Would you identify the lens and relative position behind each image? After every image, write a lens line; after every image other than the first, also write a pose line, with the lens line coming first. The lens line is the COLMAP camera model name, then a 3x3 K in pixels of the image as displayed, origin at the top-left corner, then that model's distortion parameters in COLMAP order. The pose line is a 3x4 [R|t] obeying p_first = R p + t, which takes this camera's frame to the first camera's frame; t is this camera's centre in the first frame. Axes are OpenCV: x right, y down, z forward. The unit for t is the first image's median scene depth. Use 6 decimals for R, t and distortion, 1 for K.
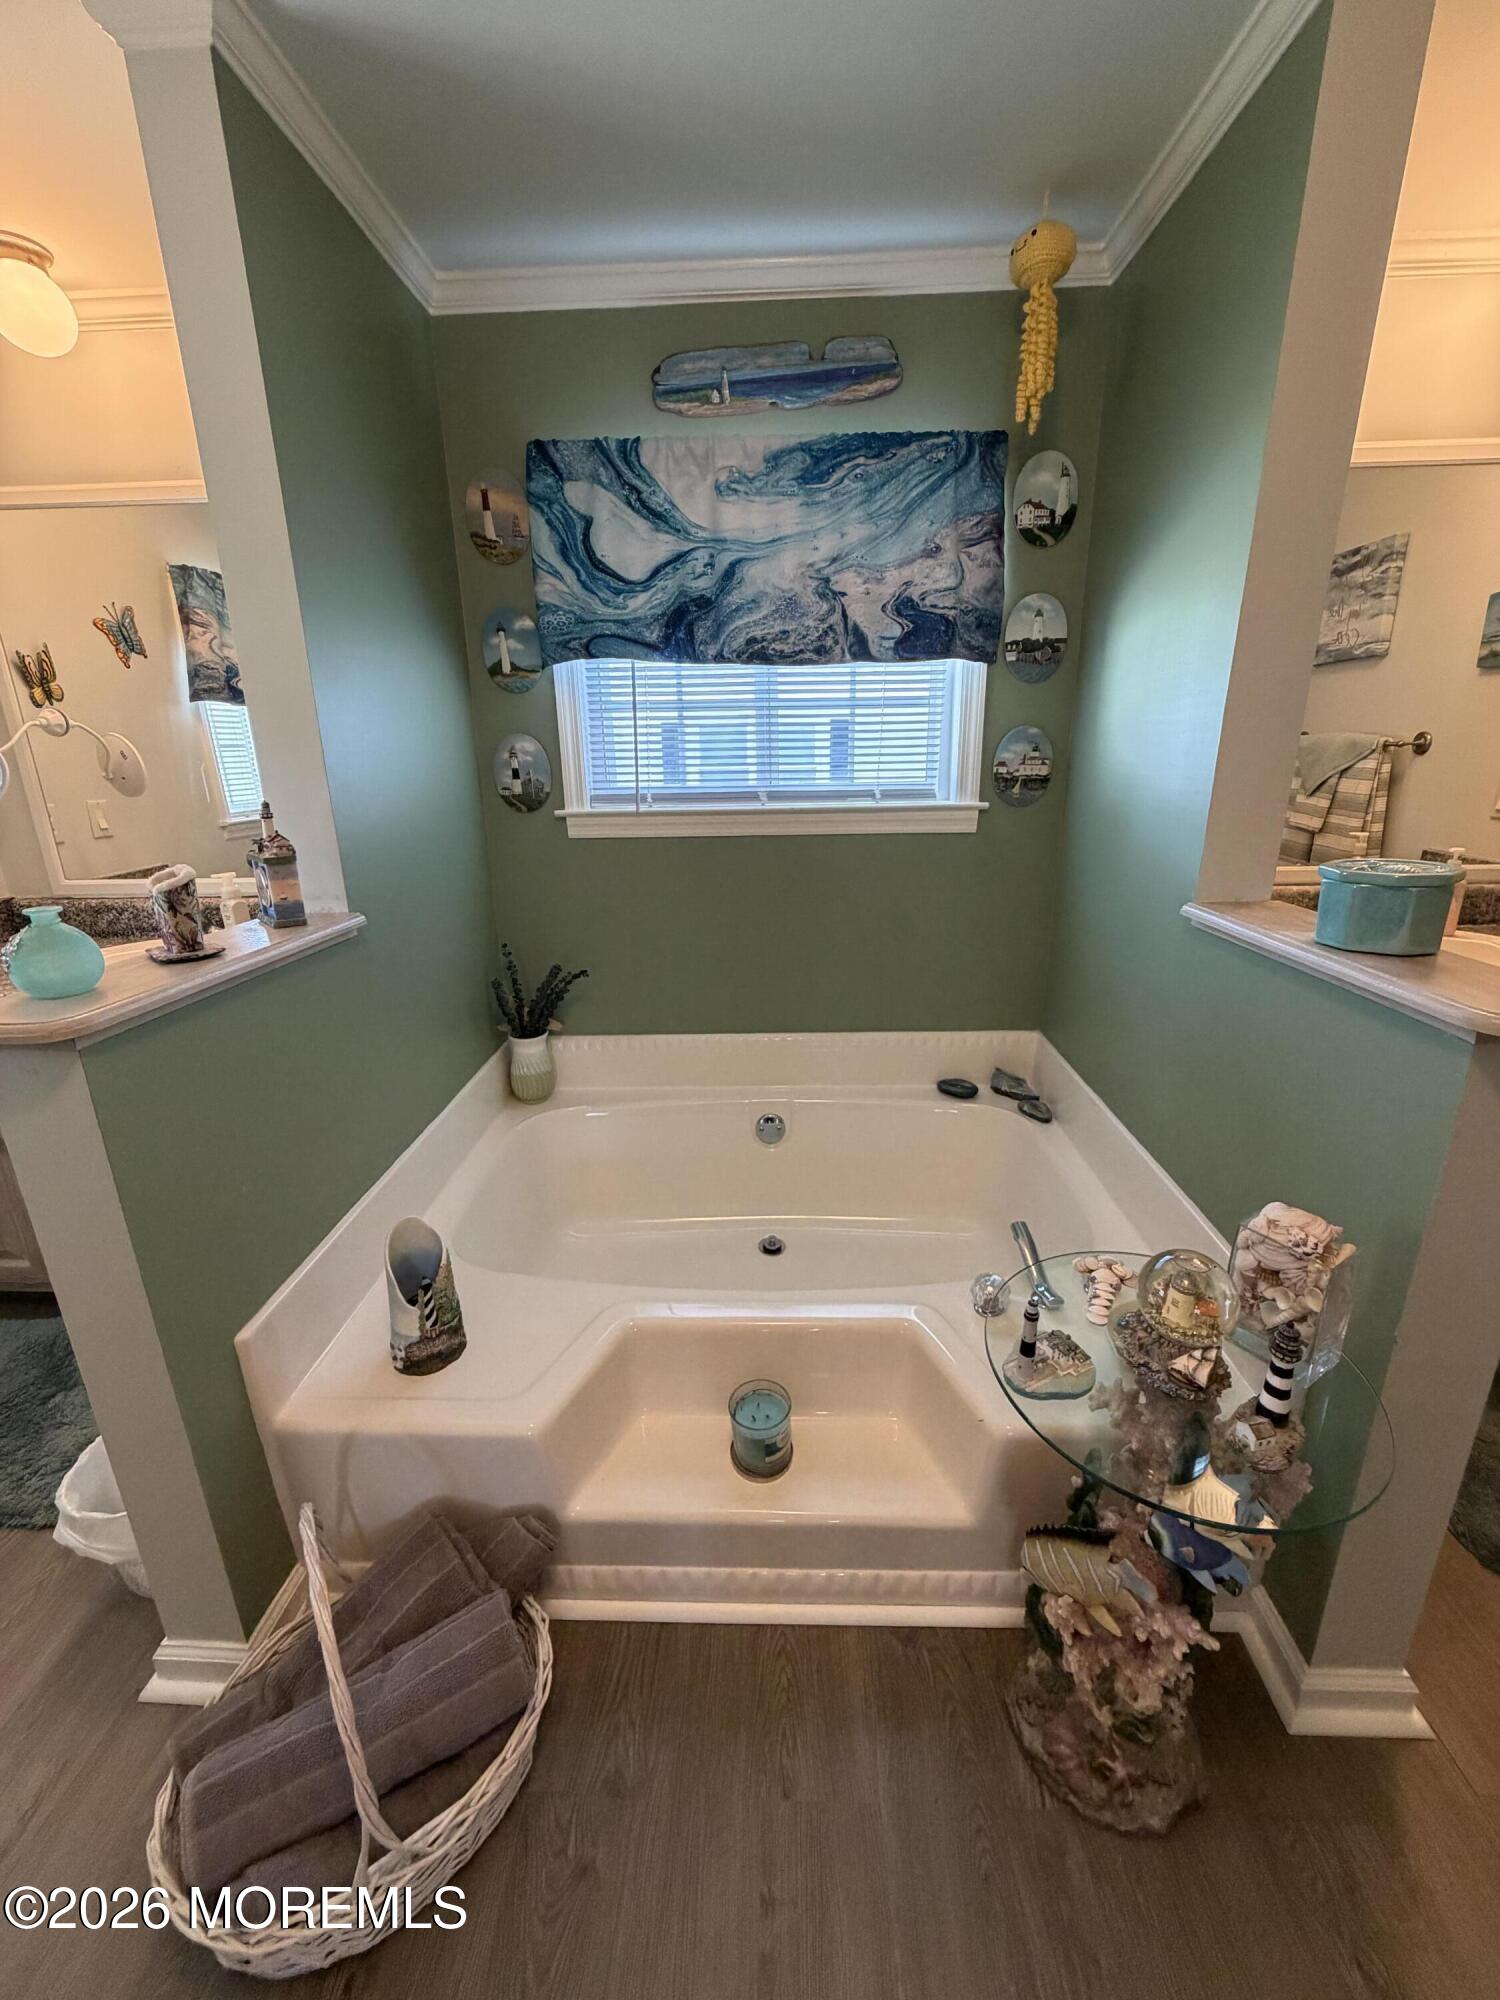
lens RADIAL K [[804.8, 0, 747.3], [0, 804.8, 989.6], [0, 0, 1]] dist [-0.000125, -0.000285]
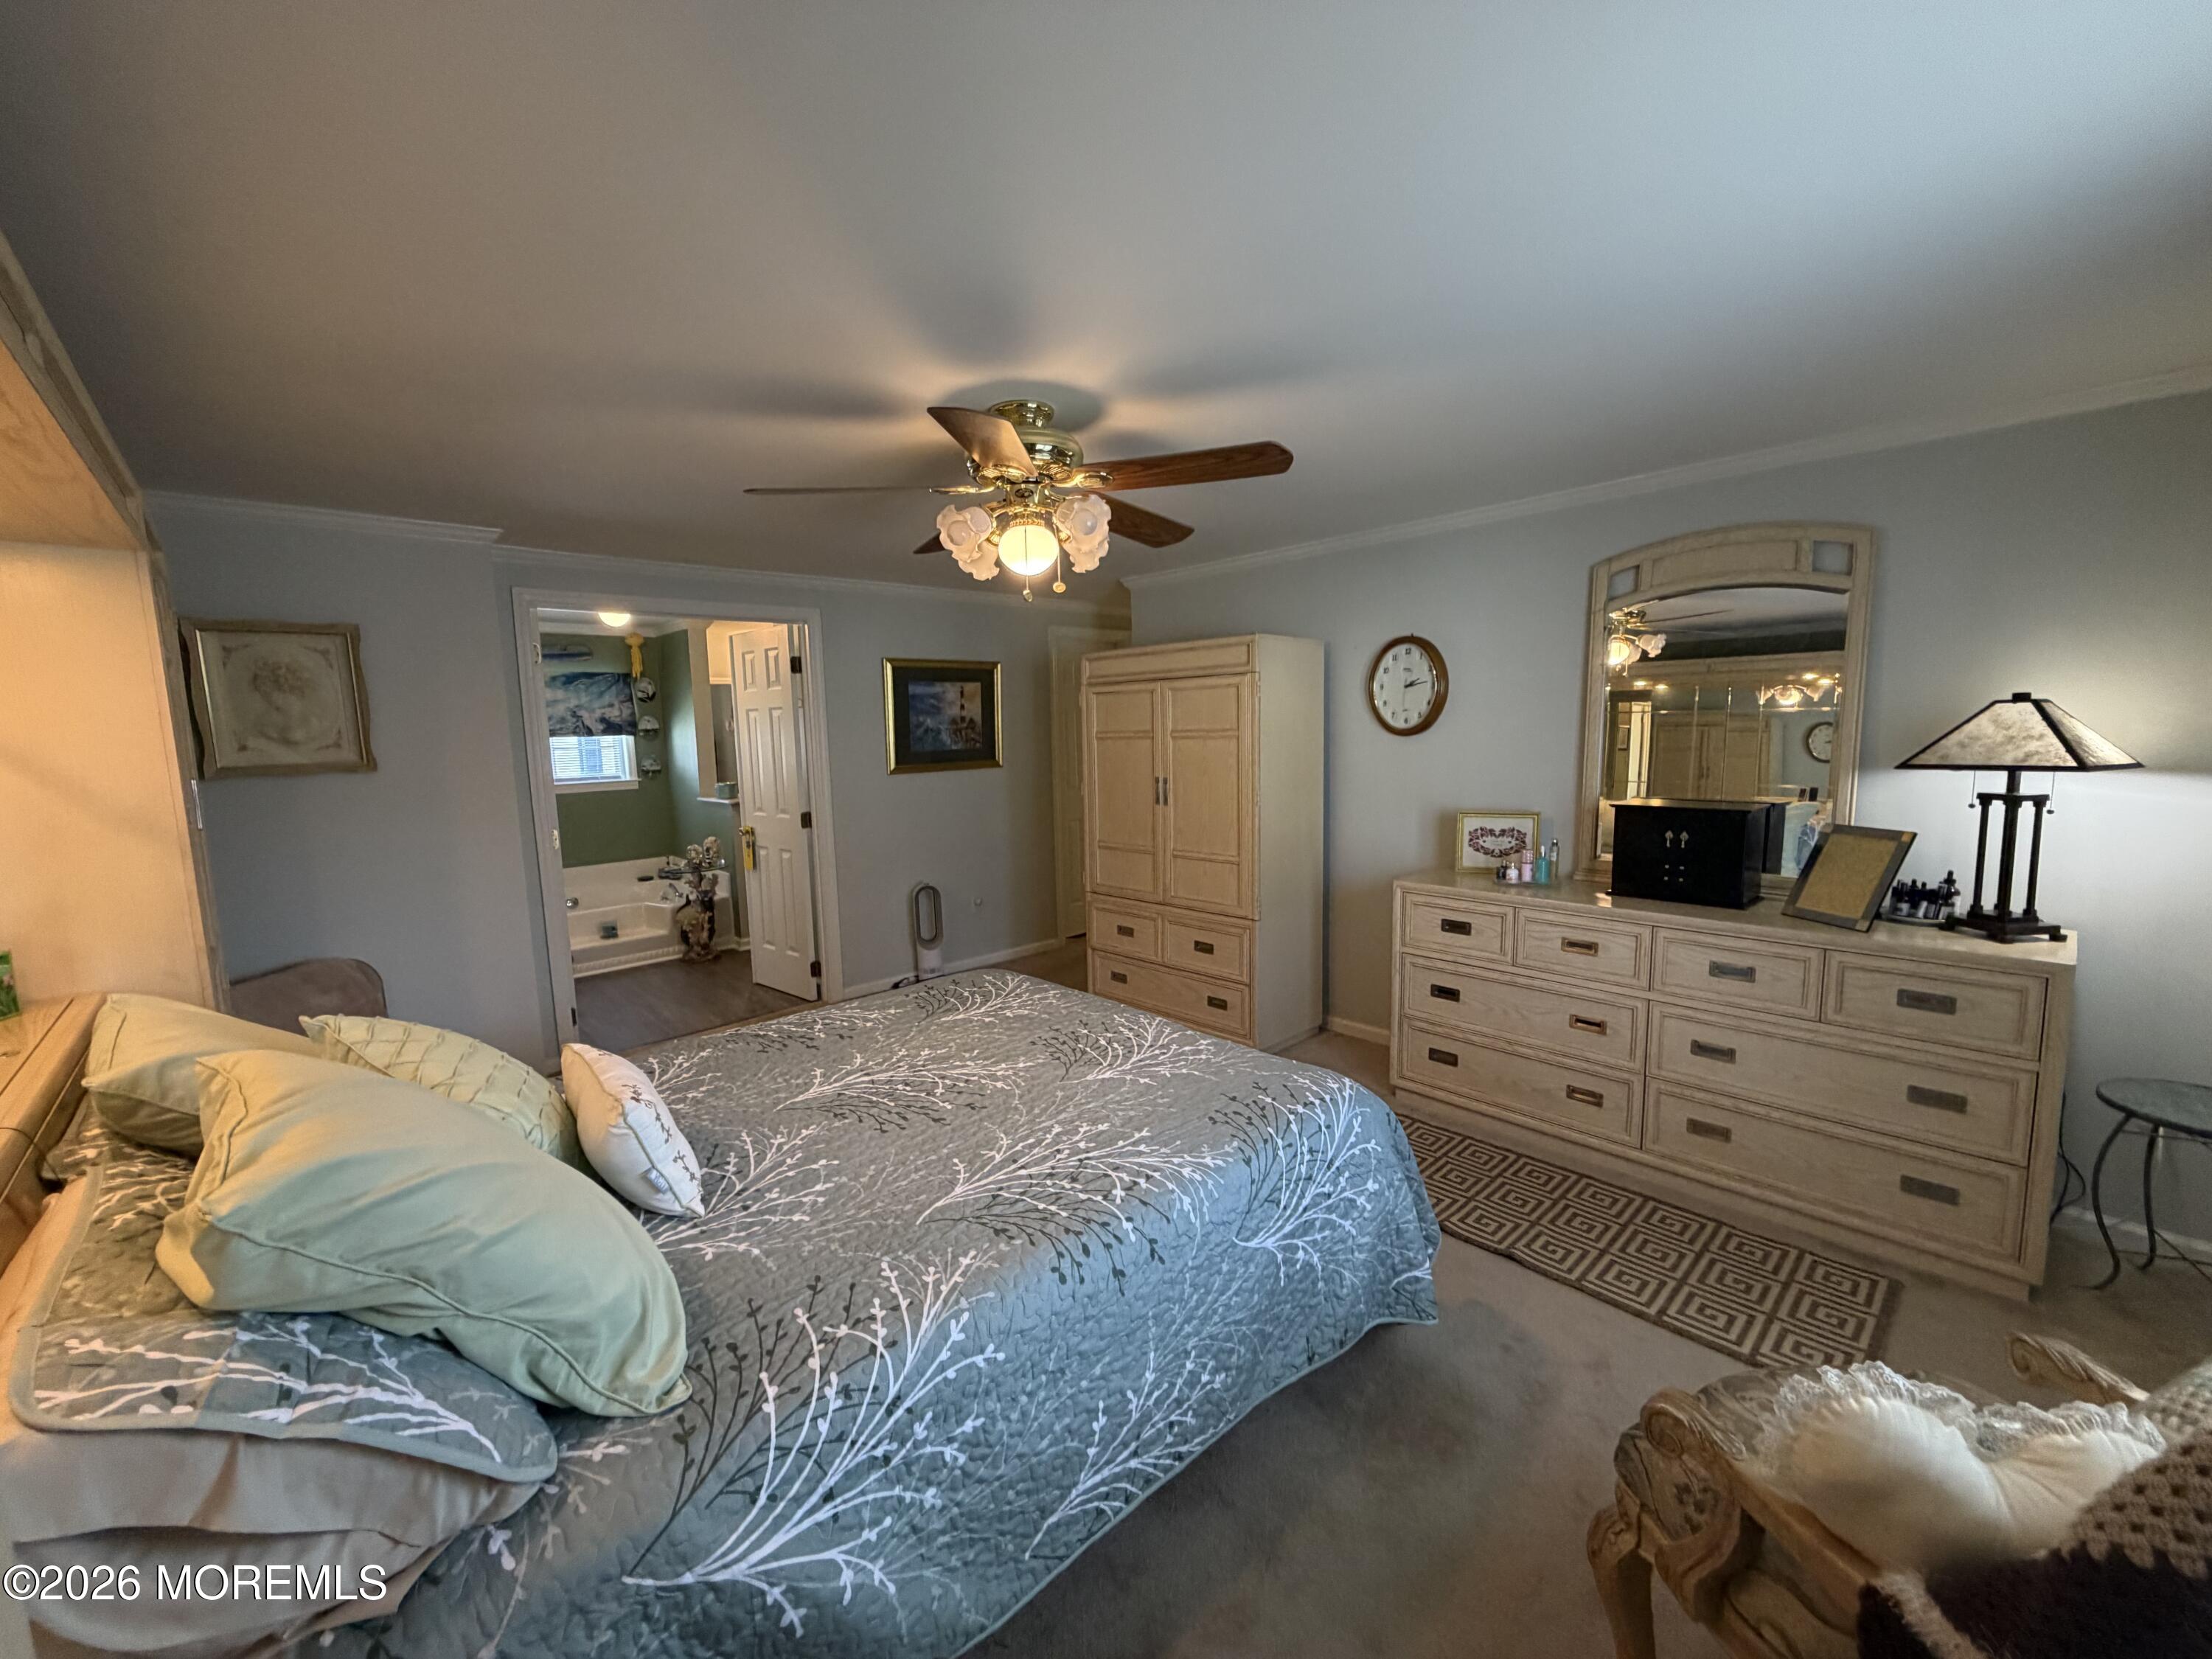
lens RADIAL K [[890.2, 0, 1105.8], [0, 890.2, 827.9], [0, 0, 1]] dist [-0.000125, -0.000285]
pose [[0.719268, -0.079553, 0.690163, -0.862837], [0.218217, 0.969014, -0.115725, 0.804157], [-0.659572, 0.233843, 0.714341, -2.807365]]
